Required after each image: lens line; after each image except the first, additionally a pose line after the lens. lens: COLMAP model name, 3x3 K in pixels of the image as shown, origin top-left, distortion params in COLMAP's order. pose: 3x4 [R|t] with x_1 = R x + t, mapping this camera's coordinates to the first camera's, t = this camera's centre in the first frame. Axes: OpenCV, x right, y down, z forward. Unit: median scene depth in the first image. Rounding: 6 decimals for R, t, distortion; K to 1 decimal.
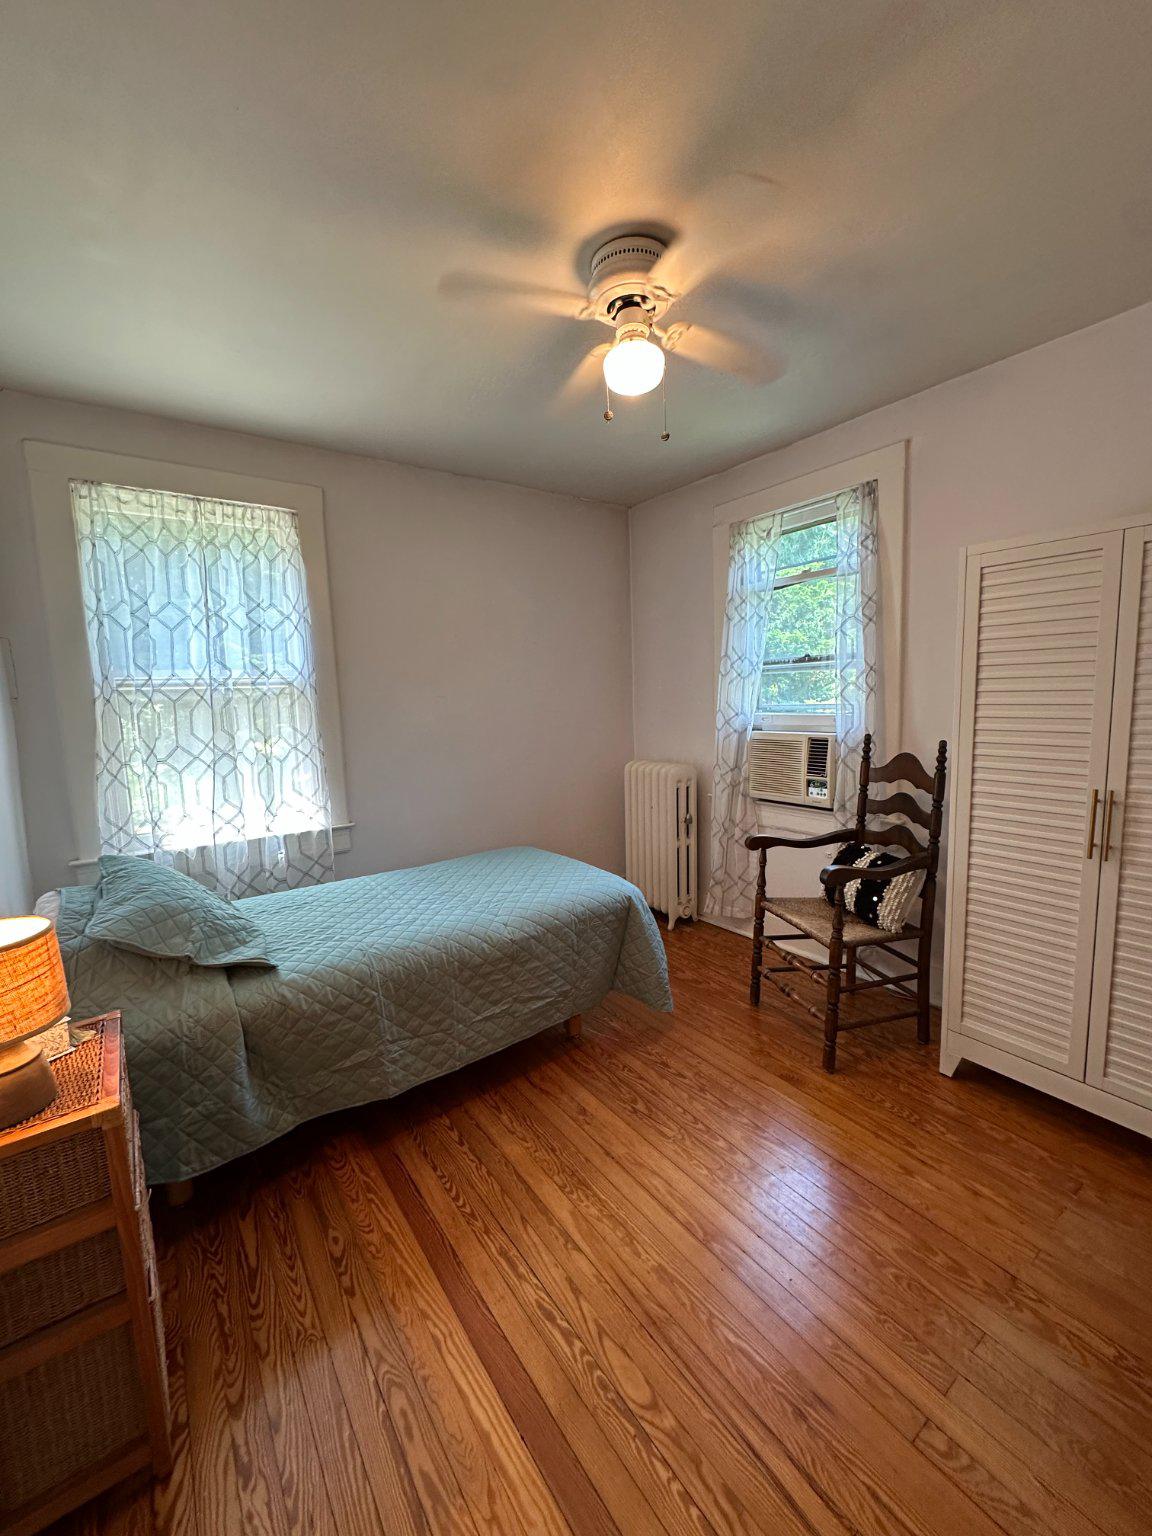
lens RADIAL K [[614.9, 0, 578.3], [0, 614.9, 764.9], [0, 0, 1]] dist [-0.001752, 0.000916]
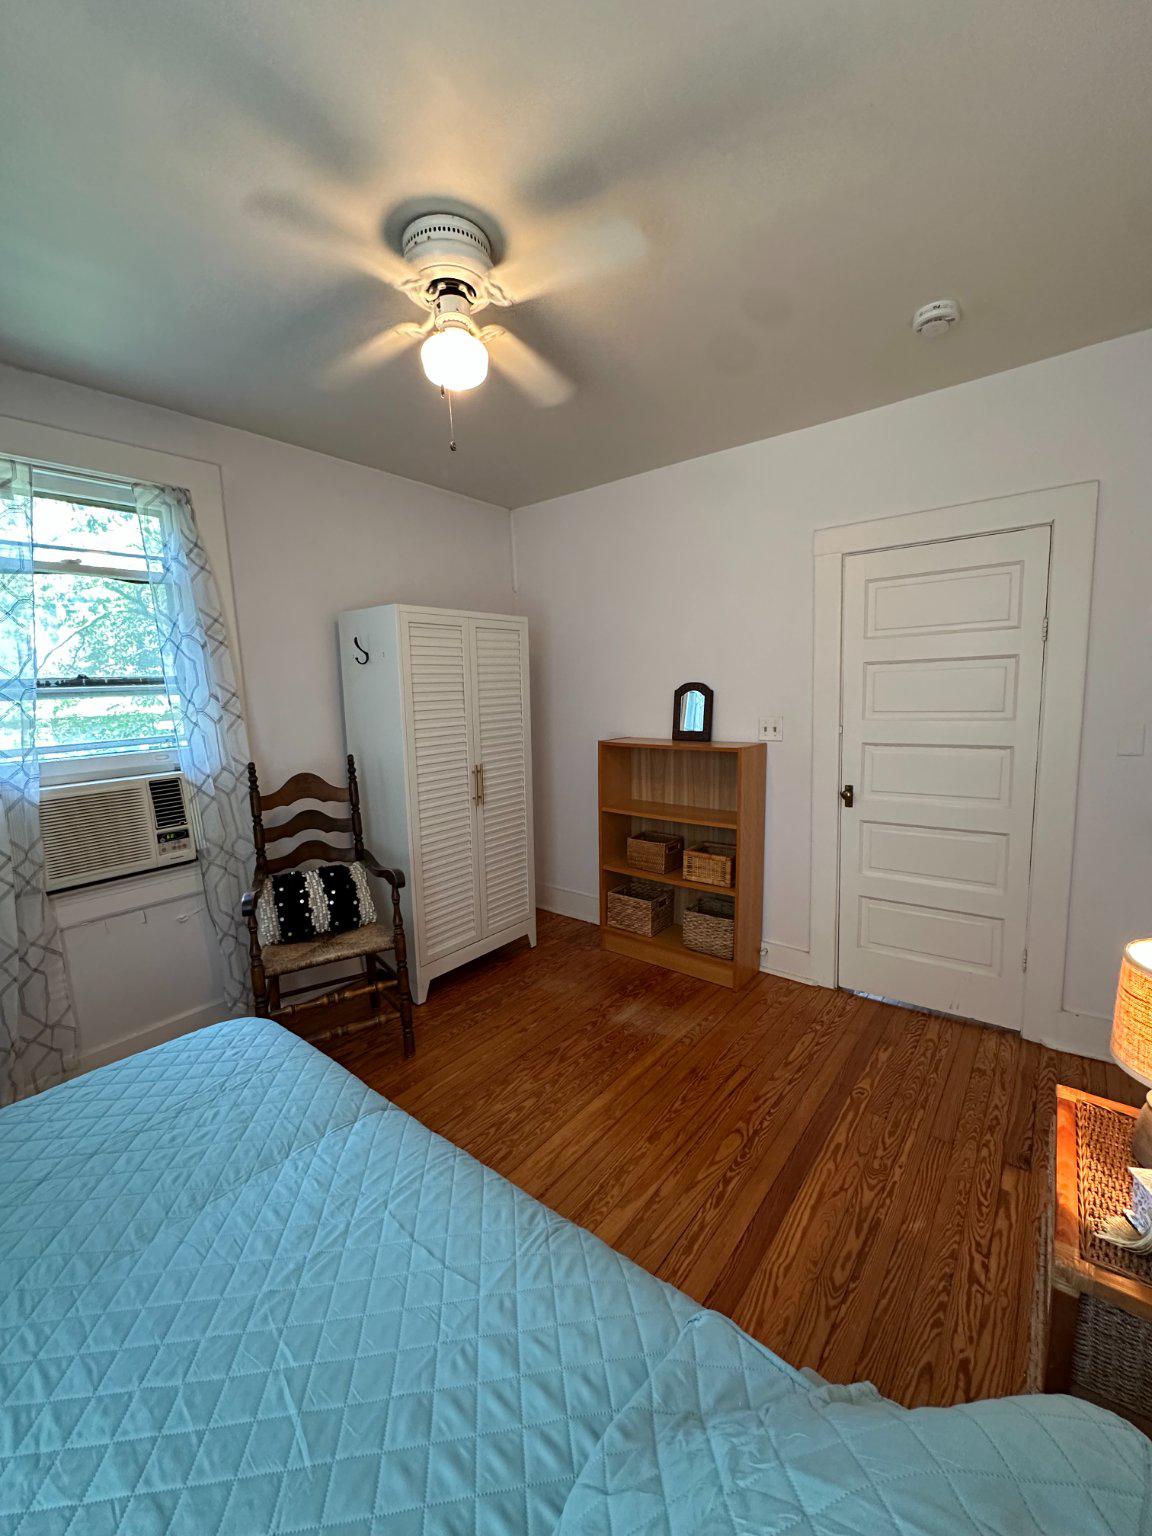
lens RADIAL K [[614.9, 0, 577.6], [0, 614.9, 767.0], [0, 0, 1]] dist [-0.001752, 0.000916]
pose [[-0.264722, -0.084671, 0.960600, -0.980148], [0.161283, 0.978219, 0.130670, -0.146065], [-0.950742, 0.189520, -0.245301, 1.270469]]
